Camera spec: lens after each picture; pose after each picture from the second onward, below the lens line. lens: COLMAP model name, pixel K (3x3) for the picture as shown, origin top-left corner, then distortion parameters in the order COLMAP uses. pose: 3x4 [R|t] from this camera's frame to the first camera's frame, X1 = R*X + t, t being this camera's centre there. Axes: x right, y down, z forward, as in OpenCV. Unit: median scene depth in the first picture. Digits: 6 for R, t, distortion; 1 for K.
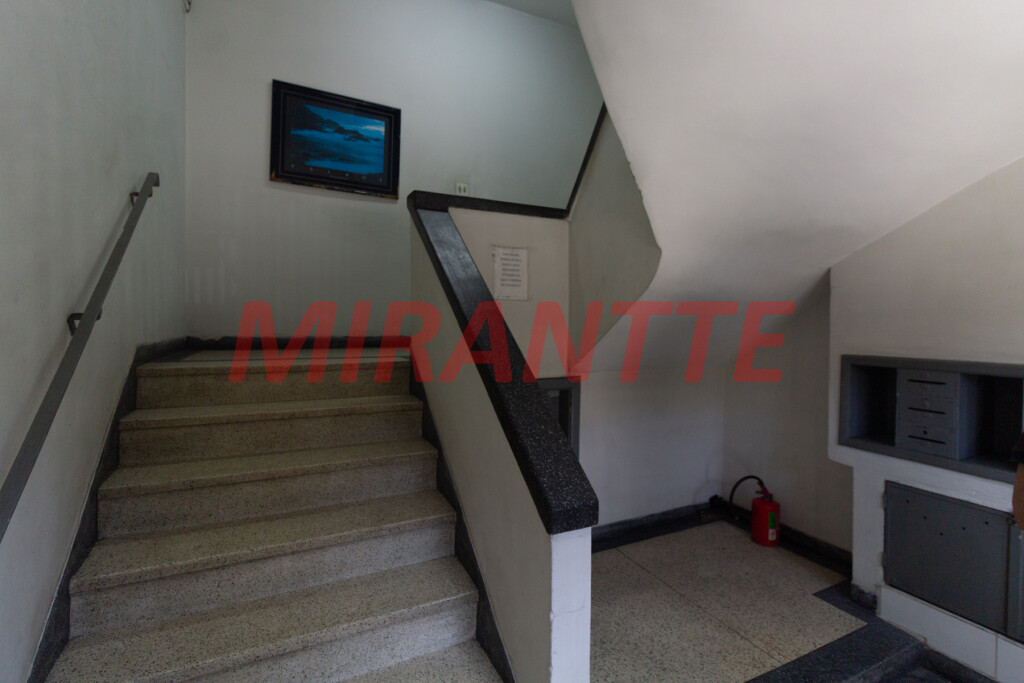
lens RADIAL K [[473.4, 0, 514.8], [0, 473.4, 333.5], [0, 0, 1]] dist [-0.000259, 0.001645]
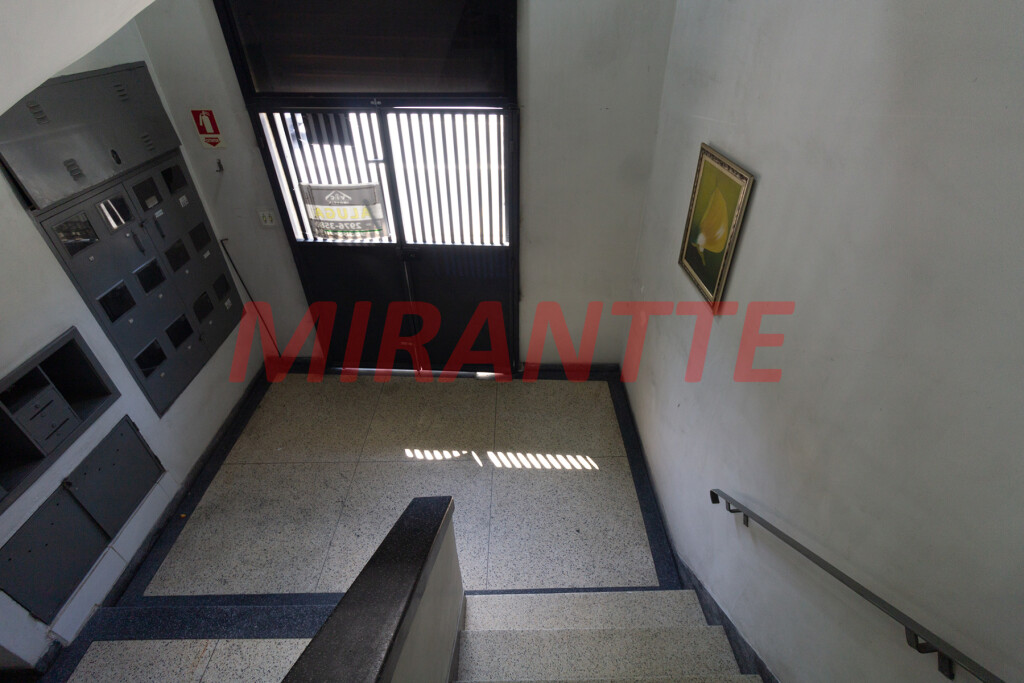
lens RADIAL K [[473.4, 0, 514.8], [0, 473.4, 333.5], [0, 0, 1]] dist [-0.000259, 0.001645]
pose [[-0.904234, -0.252956, 0.344055, -0.288814], [0.001184, 0.804191, 0.594369, -0.560553], [-0.427036, 0.537856, -0.726878, 0.997970]]
